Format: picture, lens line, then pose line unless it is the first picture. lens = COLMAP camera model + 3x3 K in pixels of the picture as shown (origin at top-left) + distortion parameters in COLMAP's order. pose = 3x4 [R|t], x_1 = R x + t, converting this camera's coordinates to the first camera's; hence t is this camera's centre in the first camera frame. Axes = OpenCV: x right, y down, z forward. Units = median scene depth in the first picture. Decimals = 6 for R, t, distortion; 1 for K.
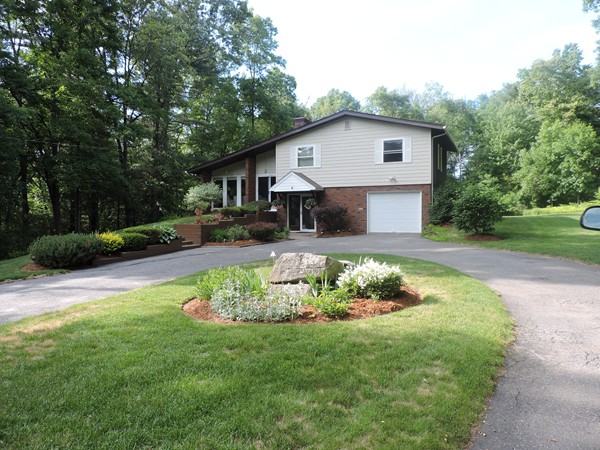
lens RADIAL K [[425.4, 0, 300.0], [0, 425.4, 226.9], [0, 0, 1]] dist [-0.023385, -0.001494]
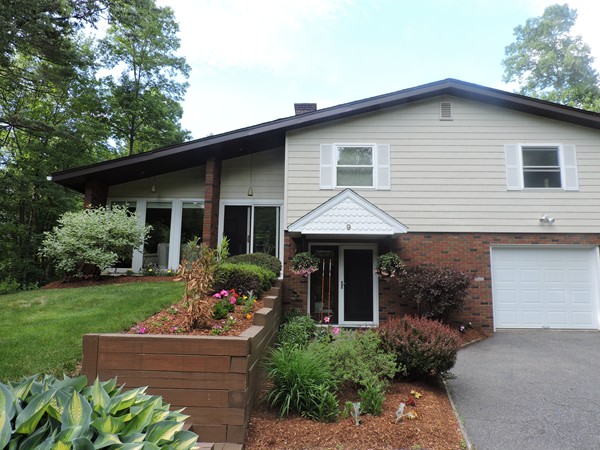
lens RADIAL K [[425.4, 0, 300.6], [0, 425.4, 222.4], [0, 0, 1]] dist [-0.023385, -0.001494]
pose [[0.918621, 0.075036, 0.387949, -0.224592], [-0.006191, 0.984416, -0.175745, -0.018855], [-0.395091, 0.159042, 0.904770, 0.608914]]
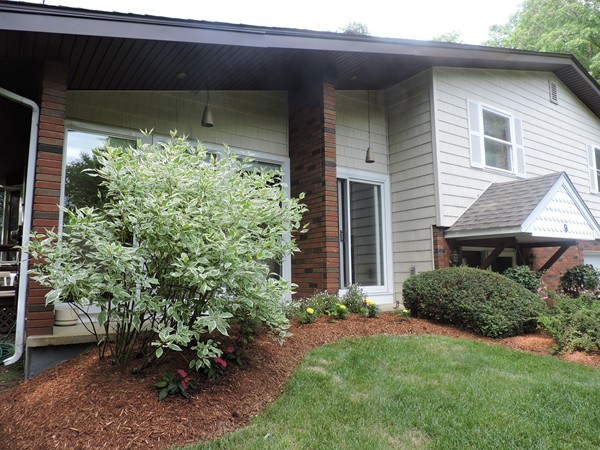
lens RADIAL K [[425.4, 0, 300.5], [0, 425.4, 225.0], [0, 0, 1]] dist [-0.023385, -0.001494]
pose [[0.508667, 0.095644, 0.855635, -0.355058], [0.032967, 0.990918, -0.130364, -0.059016], [-0.860332, 0.094520, 0.500894, 0.981466]]
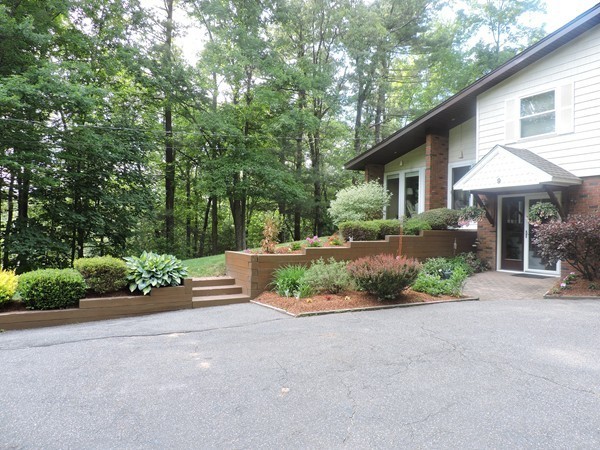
lens RADIAL K [[425.4, 0, 303.5], [0, 425.4, 227.2], [0, 0, 1]] dist [-0.023385, -0.001494]
pose [[0.815934, 0.013372, -0.577990, 0.073804], [-0.033978, 0.999114, -0.024851, -0.020692], [0.577146, 0.039916, 0.815665, 0.482994]]
